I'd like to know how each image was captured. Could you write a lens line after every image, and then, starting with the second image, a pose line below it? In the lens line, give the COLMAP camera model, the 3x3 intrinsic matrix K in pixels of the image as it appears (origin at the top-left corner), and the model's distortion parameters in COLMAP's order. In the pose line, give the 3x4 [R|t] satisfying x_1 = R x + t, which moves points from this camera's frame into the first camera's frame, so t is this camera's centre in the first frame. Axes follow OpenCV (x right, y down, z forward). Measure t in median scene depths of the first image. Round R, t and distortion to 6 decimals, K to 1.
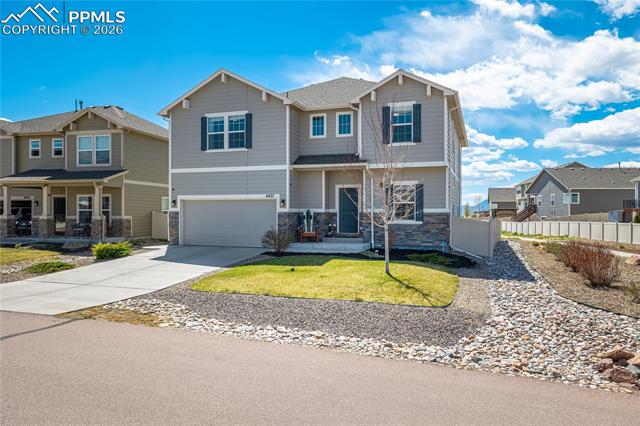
lens RADIAL K [[462.0, 0, 320.0], [0, 462.0, 213.0], [0, 0, 1]] dist [0.001544, -0.000837]
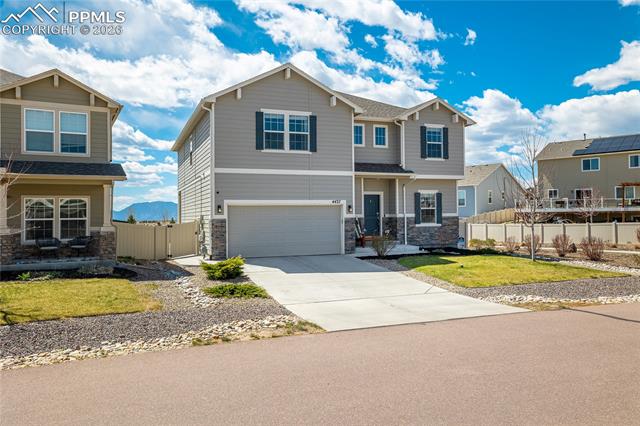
lens RADIAL K [[493.2, 0, 320.0], [0, 493.2, 213.0], [0, 0, 1]] dist [0.024064, 0.001371]
pose [[0.749173, -0.007471, 0.662332, -0.809190], [0.013027, 0.999909, -0.003457, -0.009029], [-0.662246, 0.011218, 0.749203, 0.220953]]
